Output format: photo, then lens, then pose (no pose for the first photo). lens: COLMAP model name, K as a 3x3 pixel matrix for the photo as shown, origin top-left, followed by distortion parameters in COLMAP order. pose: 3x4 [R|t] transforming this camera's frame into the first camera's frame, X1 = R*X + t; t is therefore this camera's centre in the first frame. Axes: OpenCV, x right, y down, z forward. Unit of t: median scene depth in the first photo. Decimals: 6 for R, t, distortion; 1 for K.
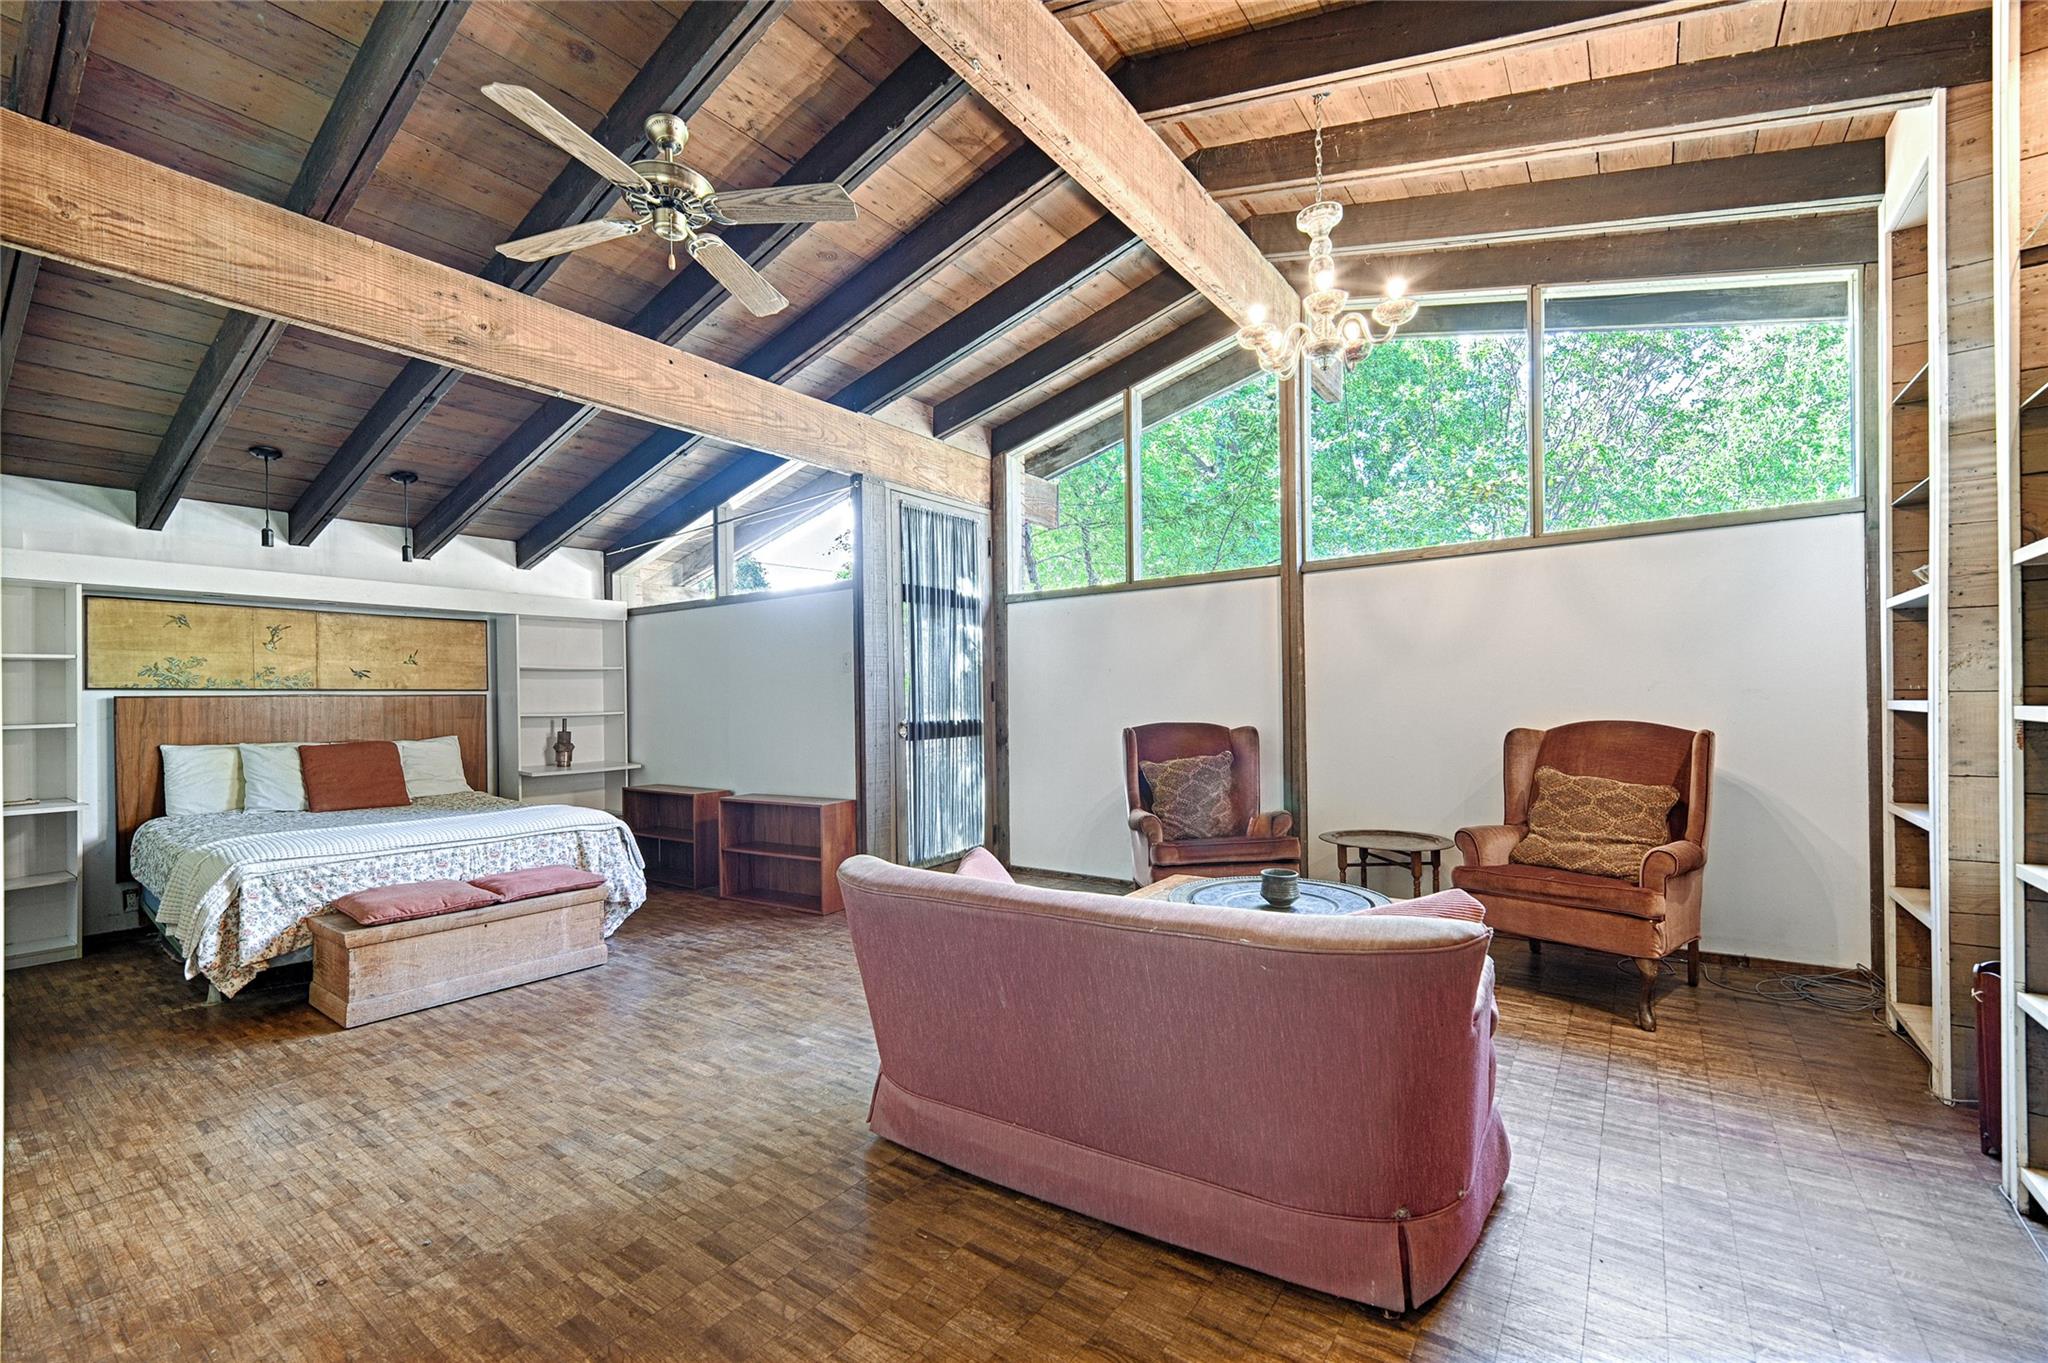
lens RADIAL K [[875.1, 0, 1024.7], [0, 875.1, 703.9], [0, 0, 1]] dist [0.009373, 0.000011]
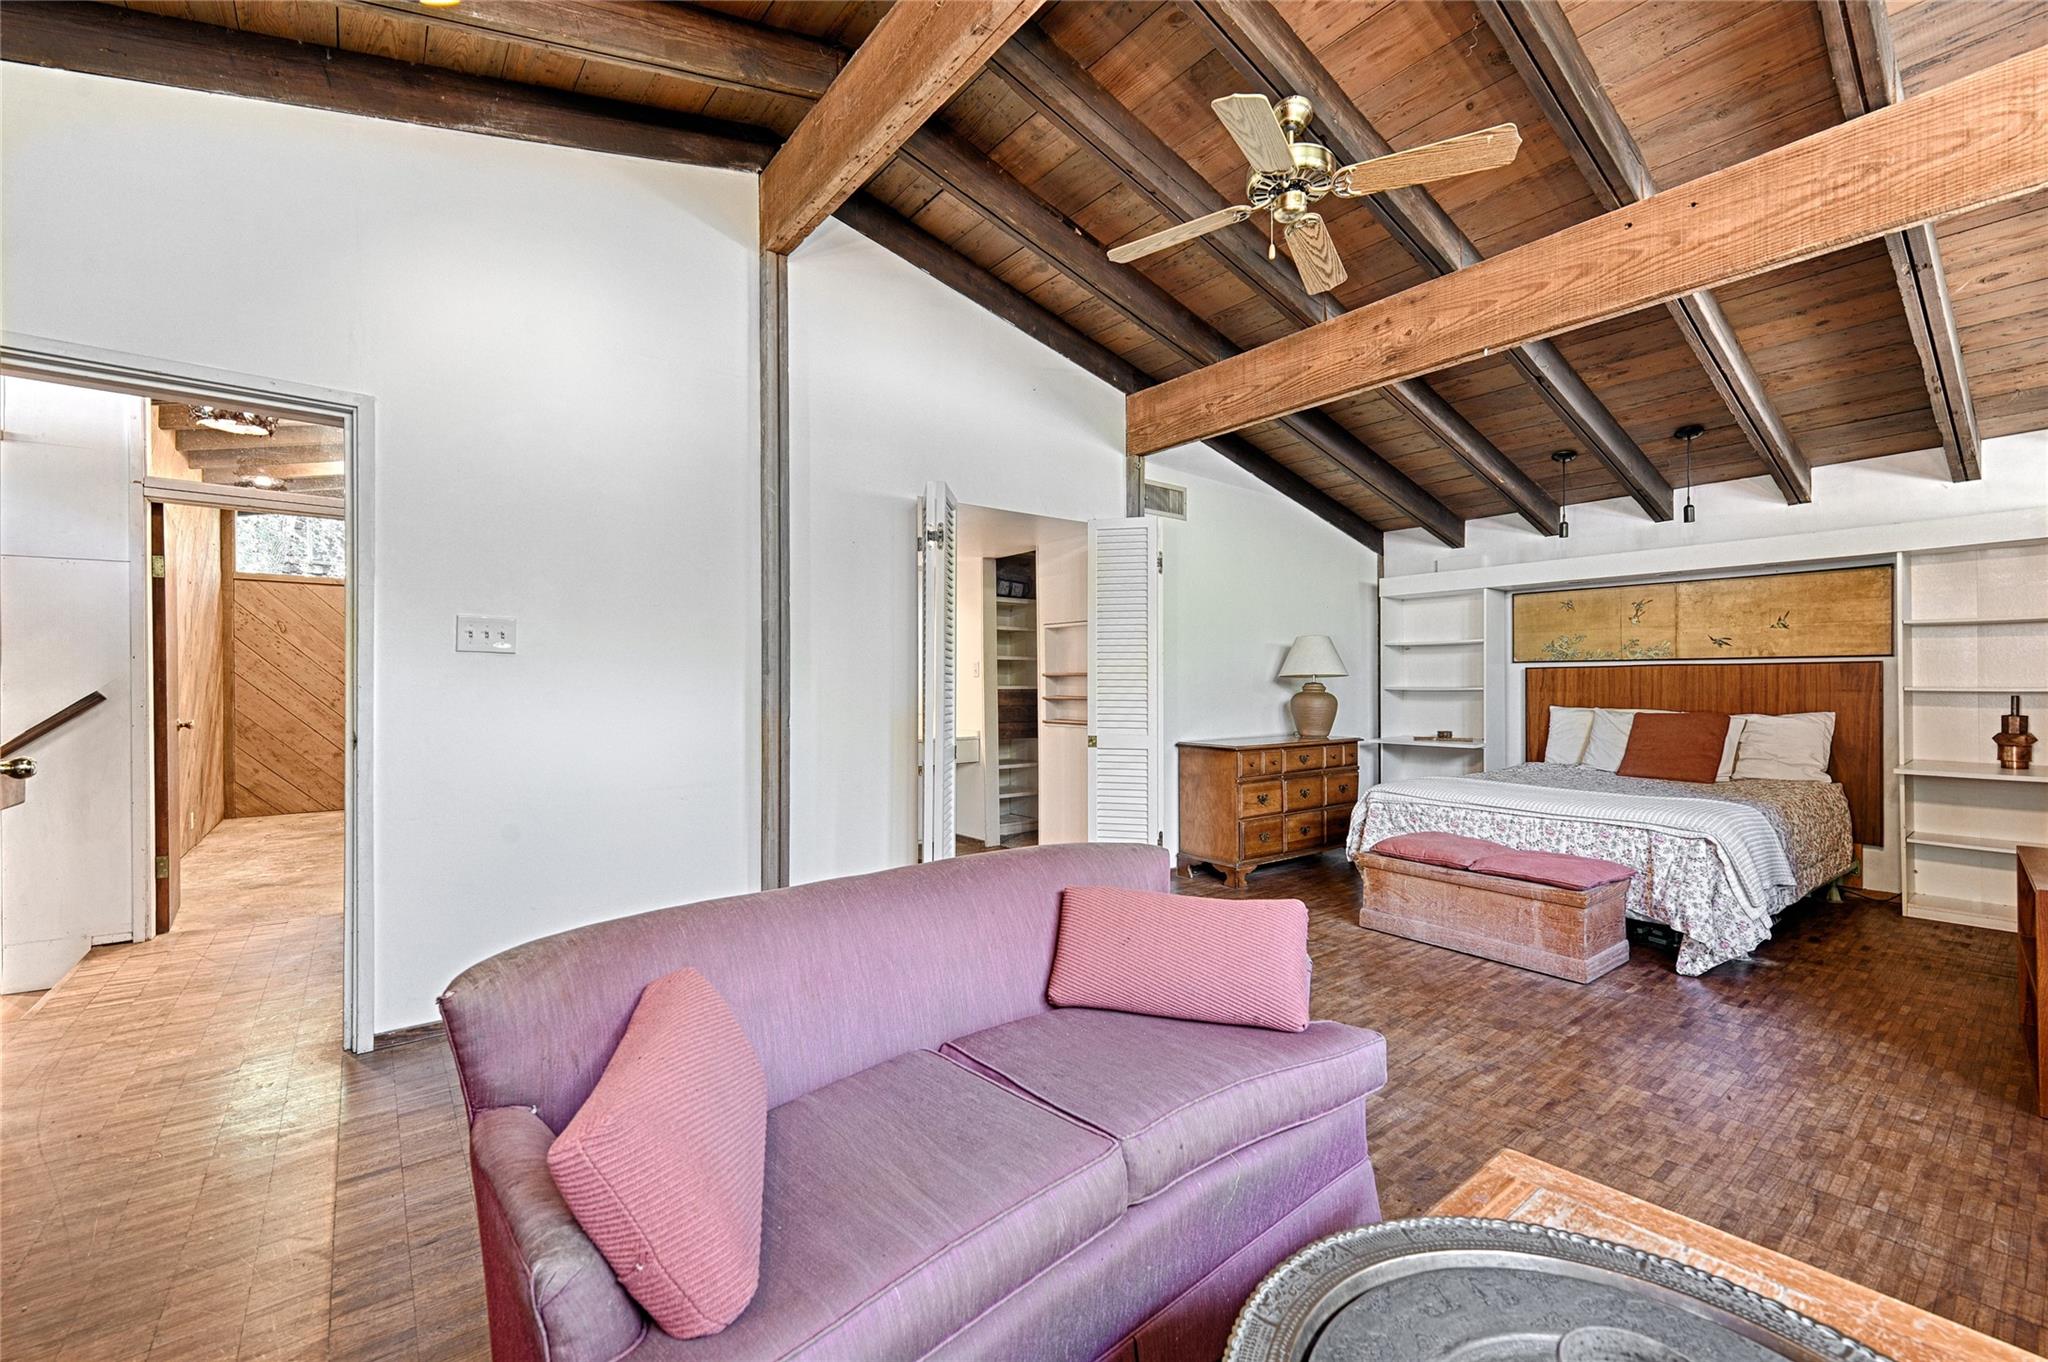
lens RADIAL K [[823.1, 0, 997.4], [0, 823.1, 683.9], [0, 0, 1]] dist [-0.000337, -0.000276]
pose [[-0.304316, 0.017005, -0.952419, 0.421682], [0.005773, 0.999855, 0.016008, -0.009159], [0.952554, -0.000627, -0.304370, 0.664295]]
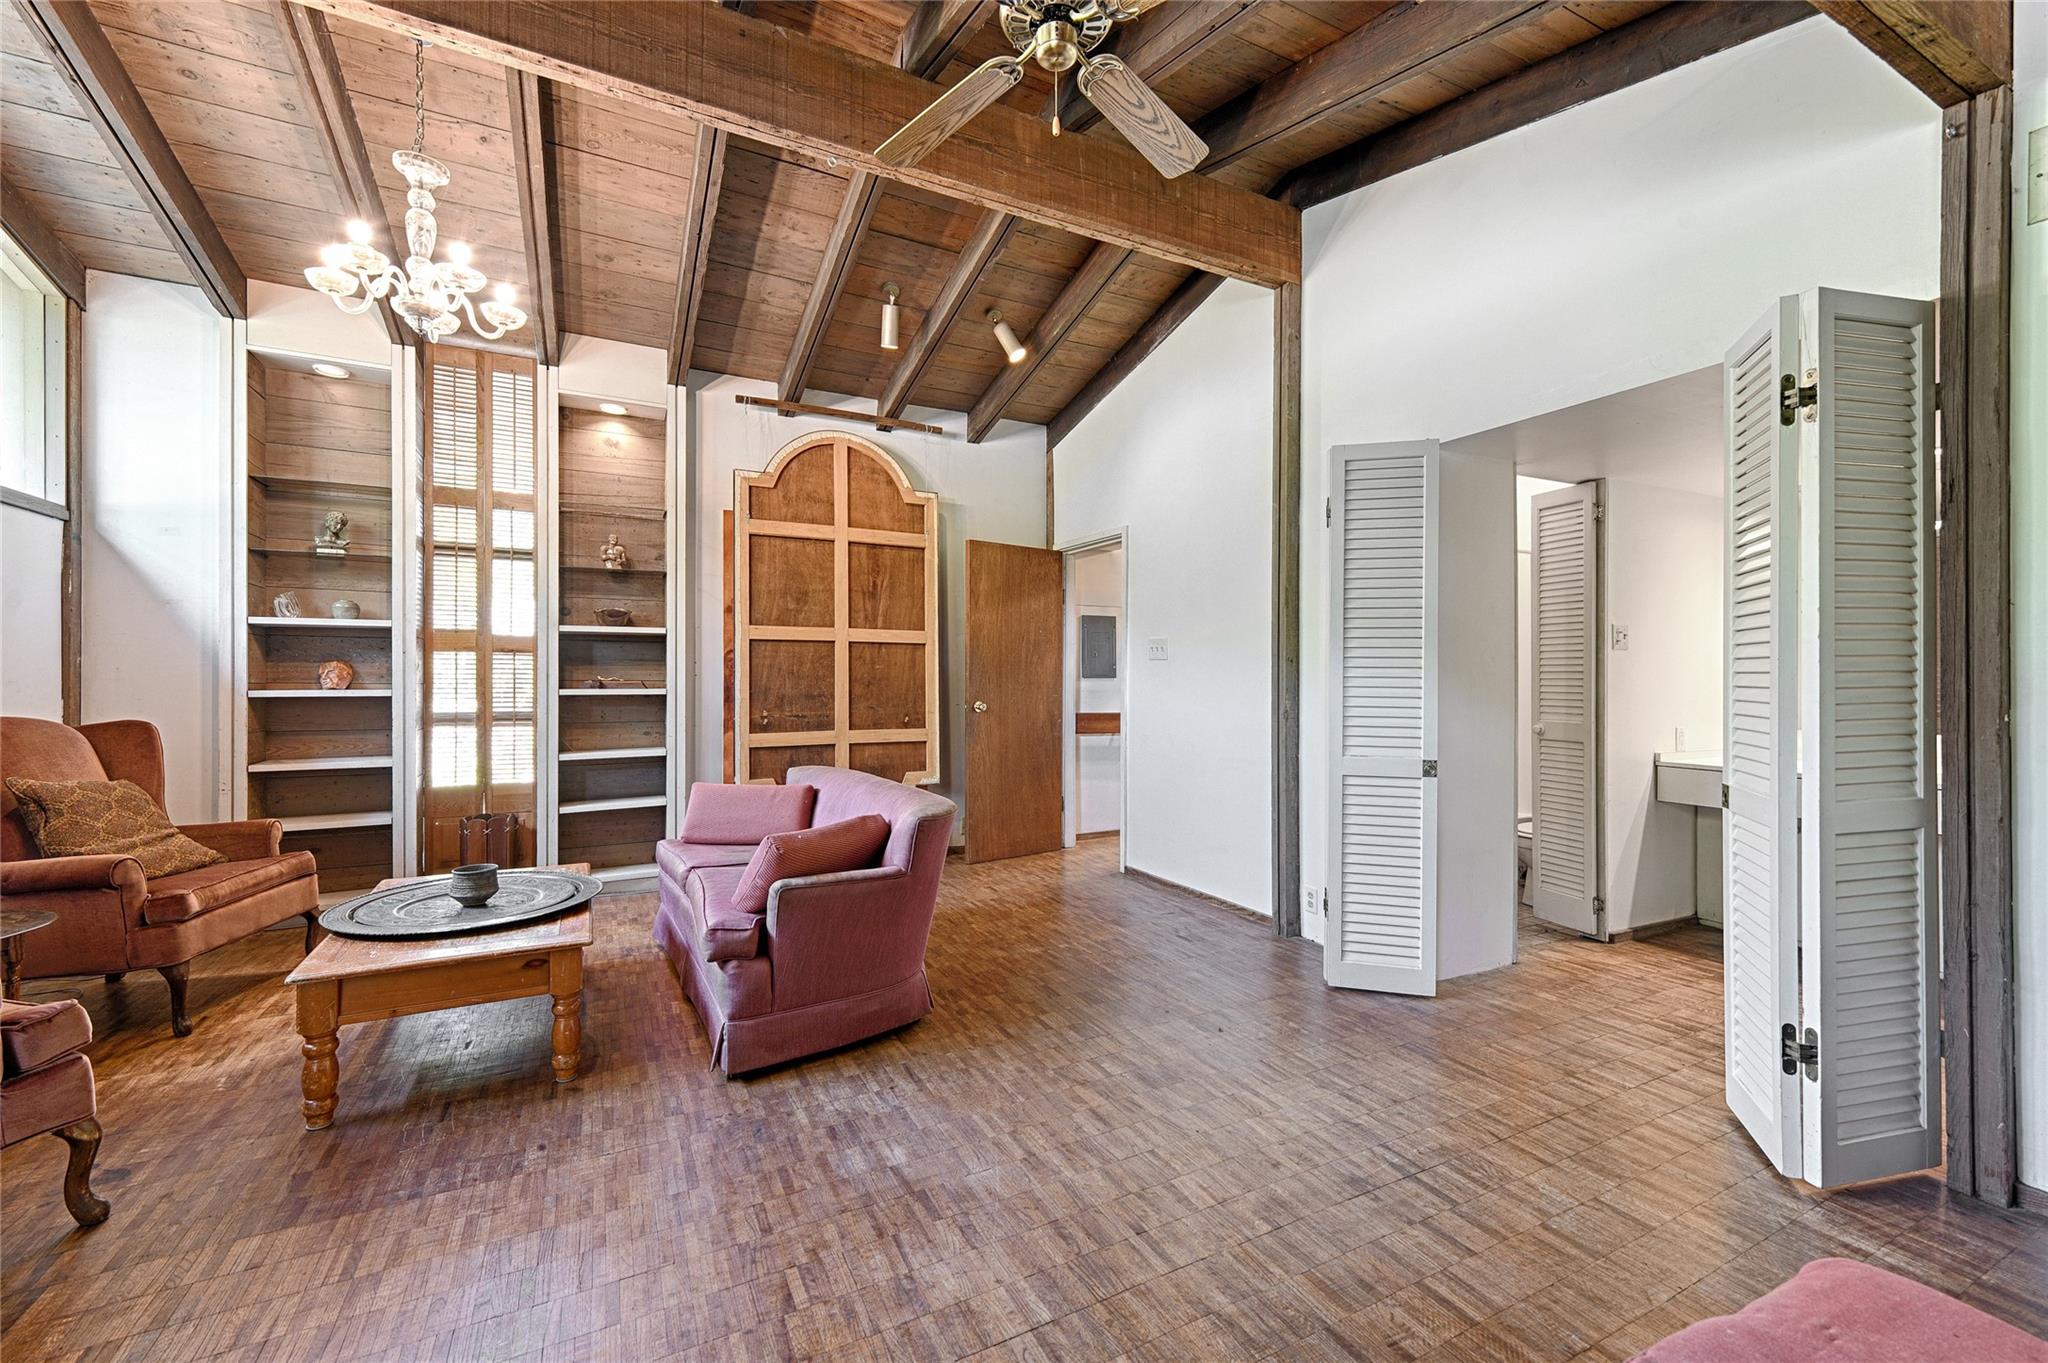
lens RADIAL K [[834.2, 0, 1059.9], [0, 834.2, 670.7], [0, 0, 1]] dist [0.009675, 0.000290]
pose [[-0.892487, 0.029639, 0.450097, -0.492826], [0.022580, 0.999524, -0.021045, 0.009884], [-0.450507, -0.008619, -0.892731, 1.131059]]
